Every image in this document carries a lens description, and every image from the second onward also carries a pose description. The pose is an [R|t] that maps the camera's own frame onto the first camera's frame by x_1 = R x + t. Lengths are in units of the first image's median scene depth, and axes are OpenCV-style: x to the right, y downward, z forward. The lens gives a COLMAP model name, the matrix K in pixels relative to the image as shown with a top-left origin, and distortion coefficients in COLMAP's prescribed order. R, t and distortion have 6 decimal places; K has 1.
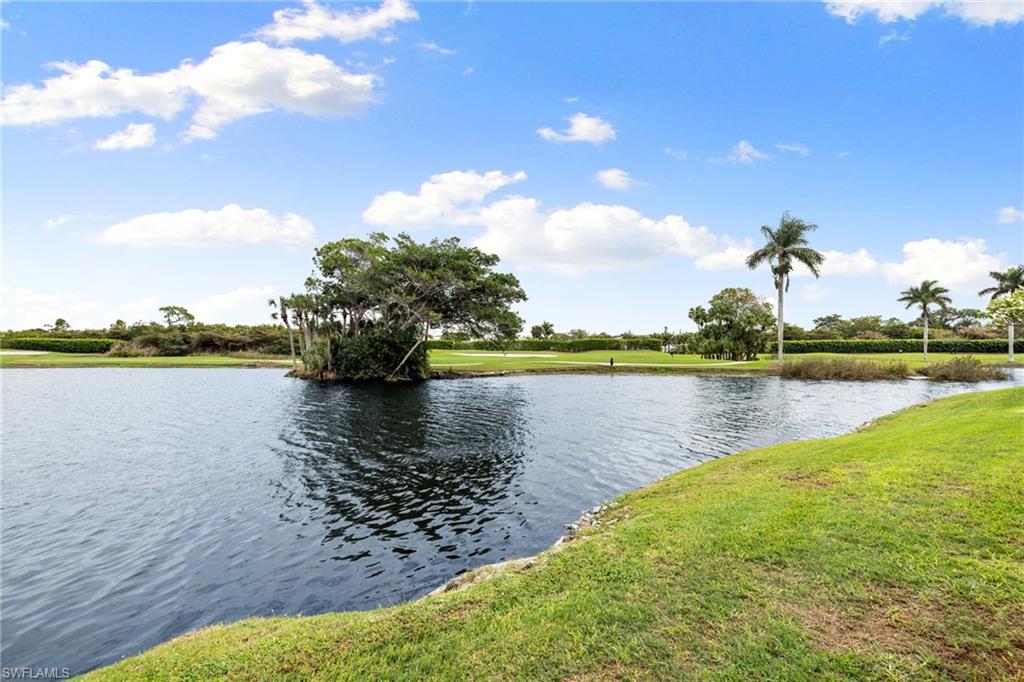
lens RADIAL K [[429.1, 0, 507.6], [0, 429.1, 340.1], [0, 0, 1]] dist [-0.000572, -0.000064]
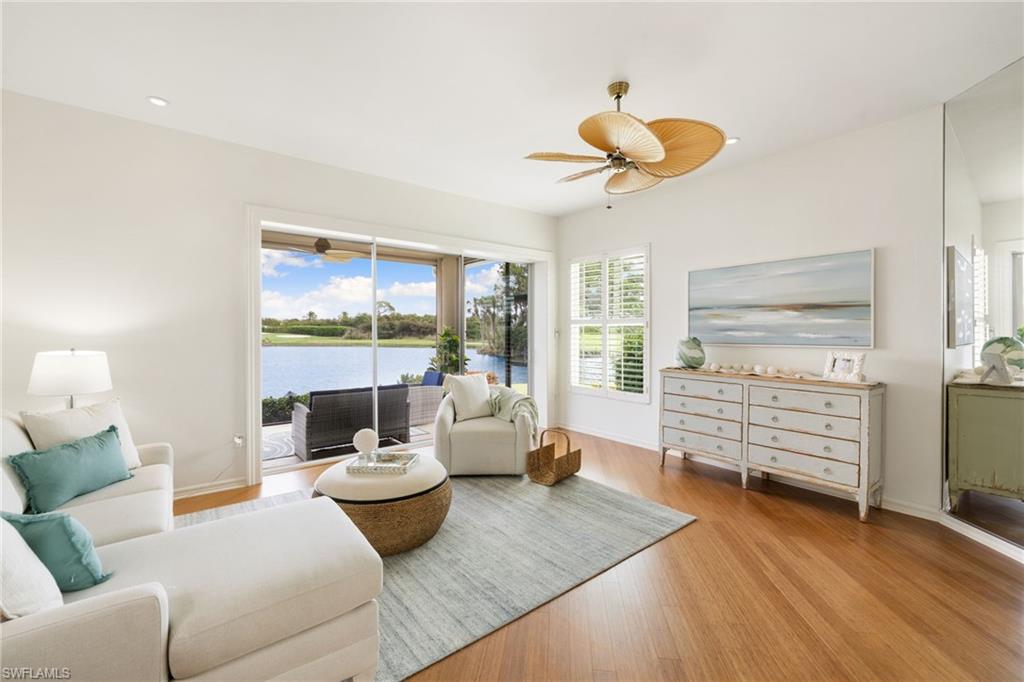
lens RADIAL K [[429.1, 0, 506.0], [0, 429.1, 332.8], [0, 0, 1]] dist [-0.000572, -0.000064]
pose [[0.940449, -0.000478, -0.339933, 0.053464], [0.007078, 0.999810, 0.018175, -0.009322], [0.339860, -0.019499, 0.940274, -0.323444]]
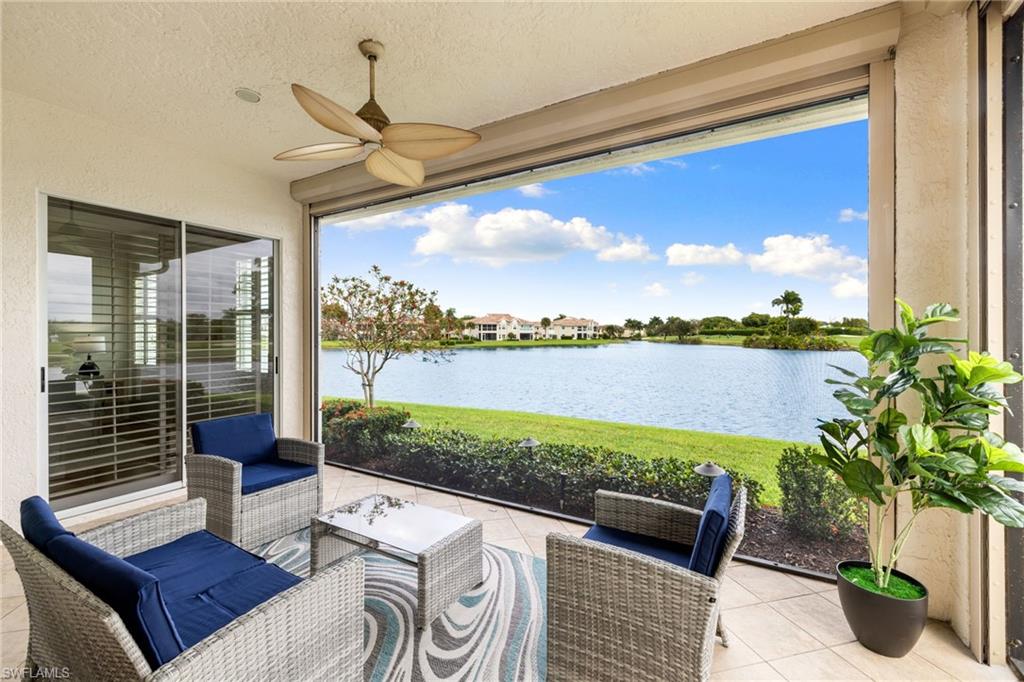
lens RADIAL K [[429.1, 0, 513.7], [0, 429.1, 336.5], [0, 0, 1]] dist [-0.000572, -0.000064]
pose [[0.032096, 0.001385, -0.999484, 0.006154], [0.020657, 0.999785, 0.002049, -0.006631], [0.999271, -0.020712, 0.032061, -0.187644]]
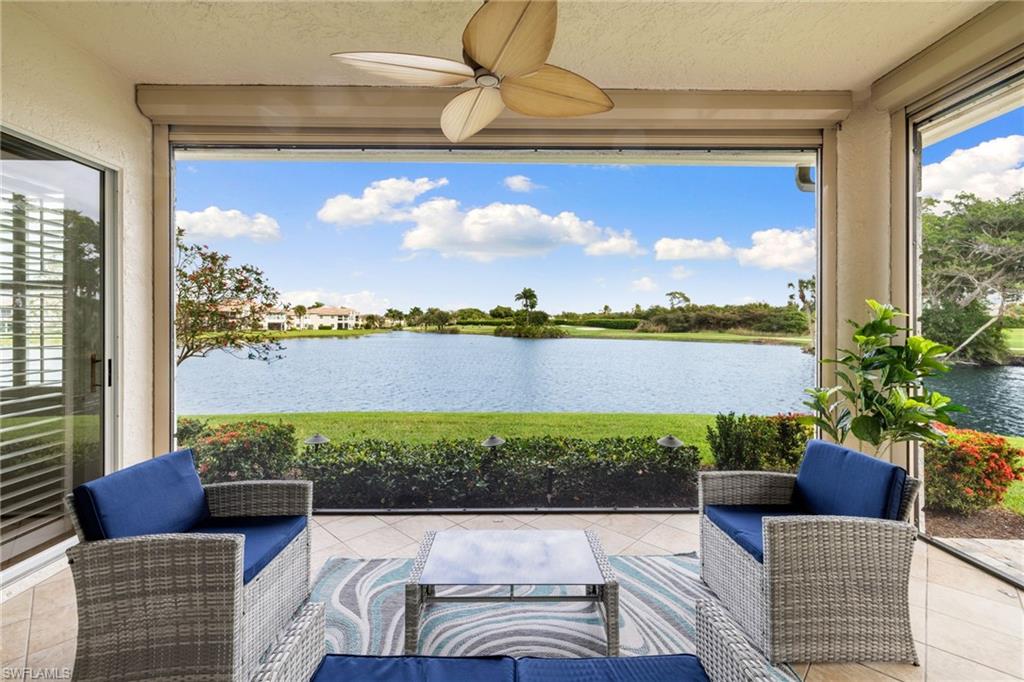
lens RADIAL K [[429.1, 0, 509.7], [0, 429.1, 326.8], [0, 0, 1]] dist [-0.000572, -0.000064]
pose [[0.542435, 0.002154, -0.840095, -0.014781], [0.016310, 0.999781, 0.013094, -0.007494], [0.839939, -0.020805, 0.542281, -0.230178]]
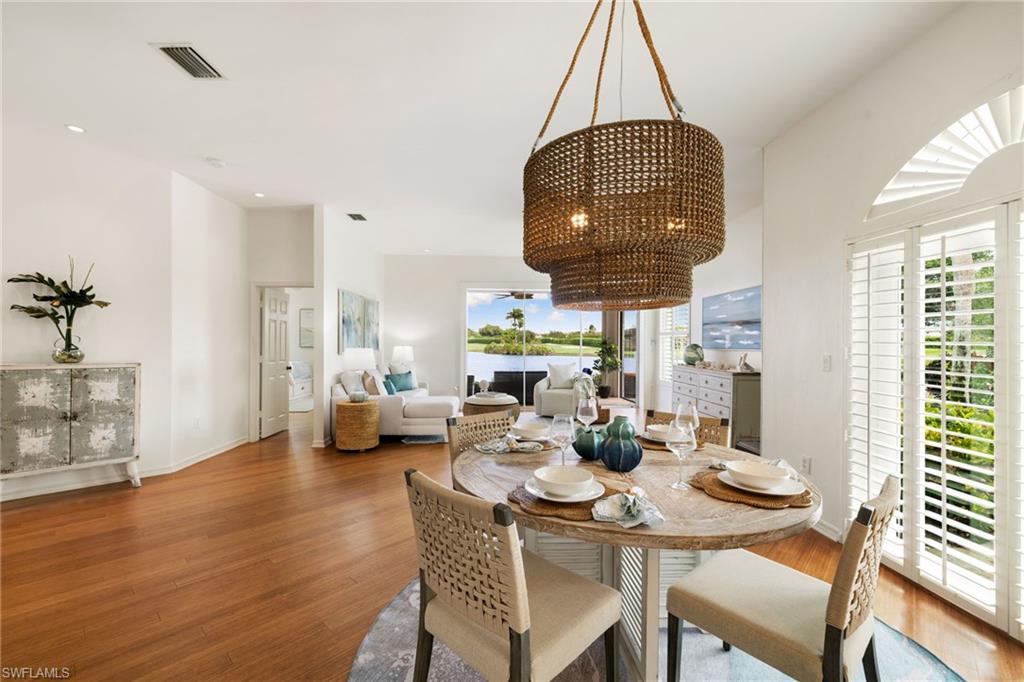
lens RADIAL K [[429.1, 0, 510.0], [0, 429.1, 340.4], [0, 0, 1]] dist [-0.000572, -0.000064]
pose [[0.566301, -0.003220, -0.824192, 0.153779], [0.009453, 0.999952, 0.002589, -0.008257], [0.824144, -0.009257, 0.566304, -0.352773]]
